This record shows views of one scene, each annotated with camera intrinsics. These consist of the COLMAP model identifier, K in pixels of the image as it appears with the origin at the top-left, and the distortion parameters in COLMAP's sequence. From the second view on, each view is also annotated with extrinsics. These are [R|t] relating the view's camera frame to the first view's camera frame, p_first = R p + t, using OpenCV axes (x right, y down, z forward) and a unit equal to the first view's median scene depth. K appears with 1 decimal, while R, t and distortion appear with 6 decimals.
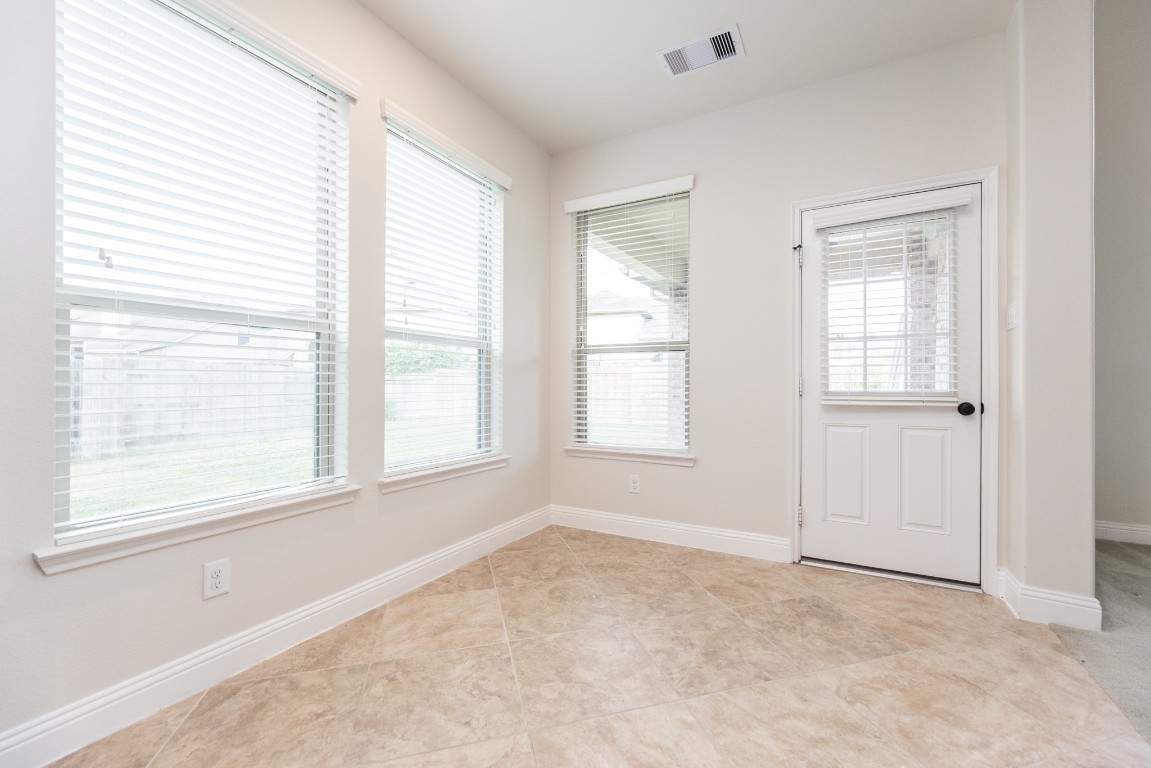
lens RADIAL K [[466.5, 0, 576.0], [0, 466.5, 385.9], [0, 0, 1]] dist [0.001874, 0.000151]
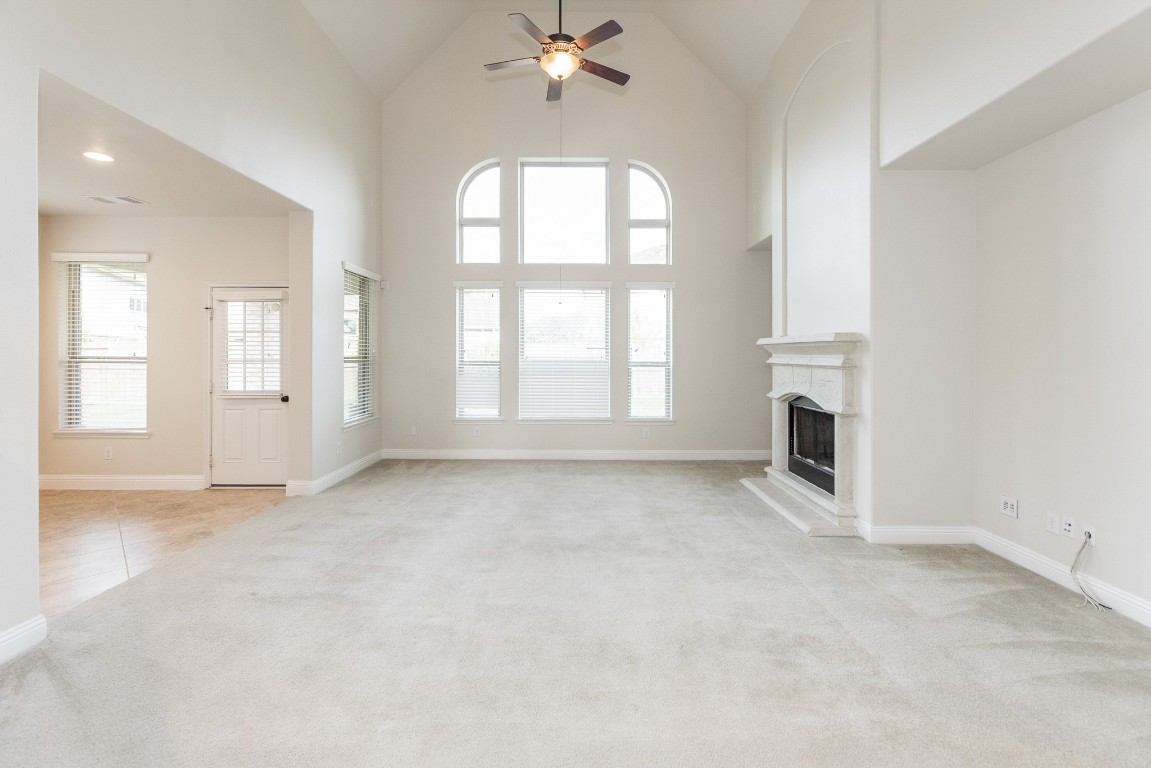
lens RADIAL K [[466.5, 0, 578.6], [0, 466.5, 379.6], [0, 0, 1]] dist [0.001874, 0.000151]
pose [[0.881445, 0.000953, 0.472286, 0.857850], [-0.002839, 0.999991, 0.003279, -0.038149], [-0.472278, -0.004231, 0.881439, -1.176467]]
